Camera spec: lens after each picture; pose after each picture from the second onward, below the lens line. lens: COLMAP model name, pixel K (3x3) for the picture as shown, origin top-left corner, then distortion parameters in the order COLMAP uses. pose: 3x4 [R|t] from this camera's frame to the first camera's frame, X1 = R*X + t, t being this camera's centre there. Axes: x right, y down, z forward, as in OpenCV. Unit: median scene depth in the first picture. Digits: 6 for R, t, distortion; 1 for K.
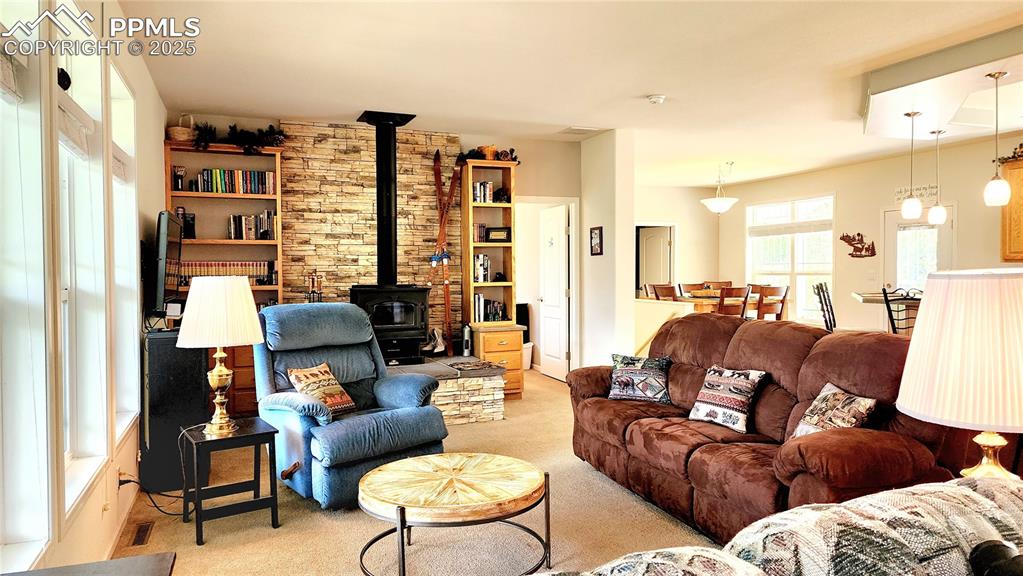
lens RADIAL K [[689.3, 0, 506.0], [0, 689.3, 286.3], [0, 0, 1]] dist [-0.000032, -0.007313]
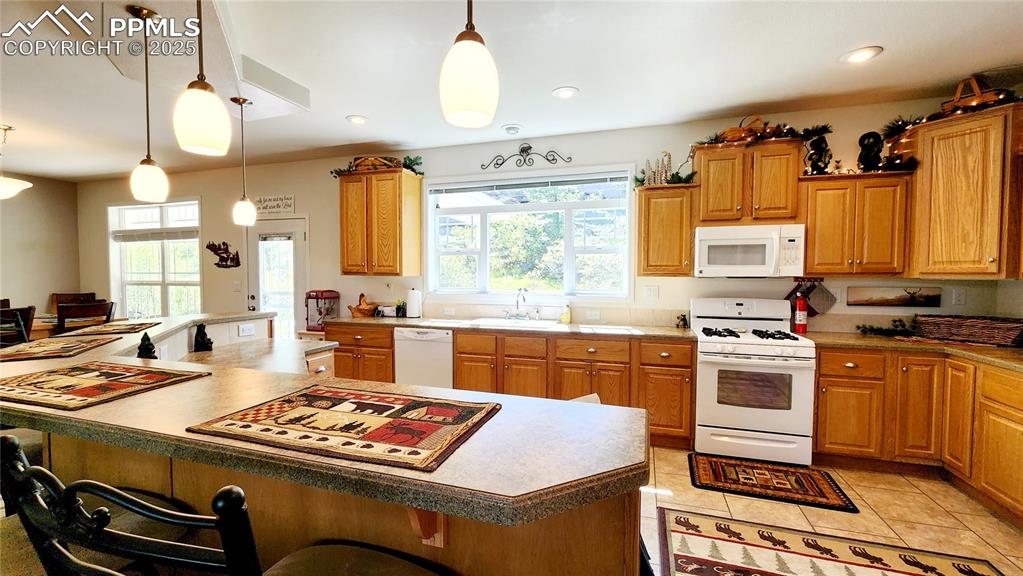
lens RADIAL K [[426.8, 0, 512.6], [0, 426.8, 289.3], [0, 0, 1]] dist [-0.000450, 0.000765]
pose [[0.630447, -0.018157, 0.776020, 0.301333], [0.011716, 0.999835, 0.013876, -0.015316], [-0.776144, 0.000344, 0.630556, 0.314936]]
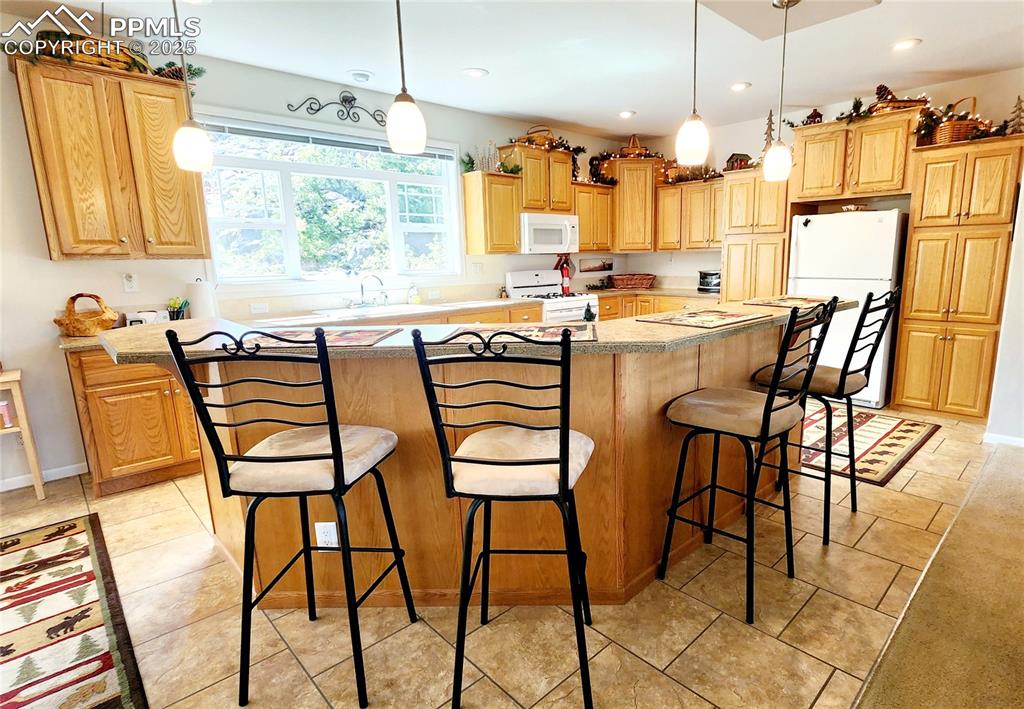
lens RADIAL K [[548.3, 0, 559.9], [0, 548.3, 358.4], [0, 0, 1]] dist [0.005928, -0.000094]
pose [[-0.403223, -0.154713, 0.901928, 0.125755], [0.043317, 0.981273, 0.187690, -0.017868], [-0.914076, 0.114750, -0.388970, 0.629287]]
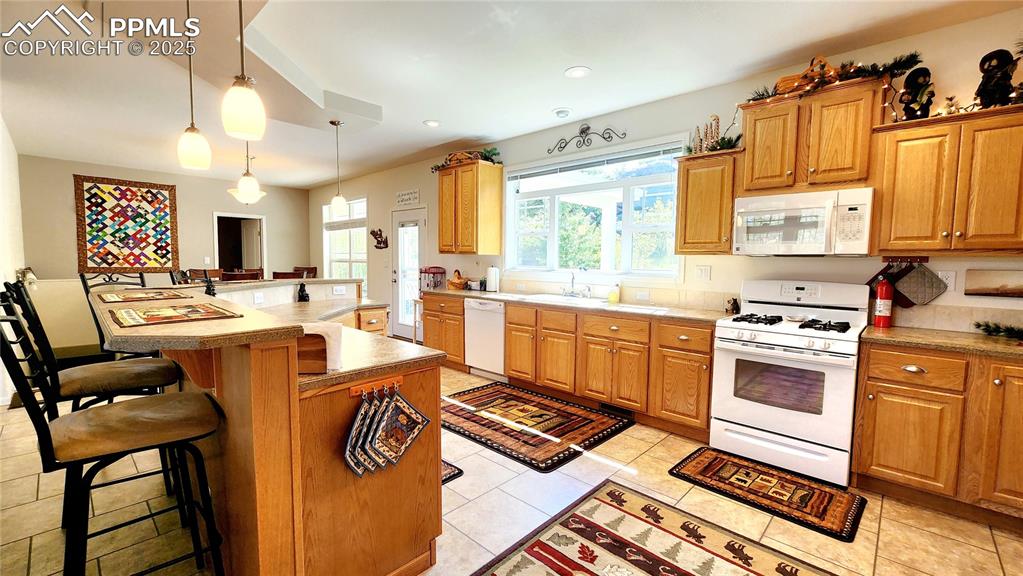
lens RADIAL K [[426.8, 0, 508.9], [0, 426.8, 287.9], [0, 0, 1]] dist [-0.000450, 0.000765]
pose [[0.905638, -0.008597, 0.423965, 0.392347], [-0.010073, 0.999076, 0.041775, -0.005745], [-0.423933, -0.042103, 0.904715, 0.202380]]
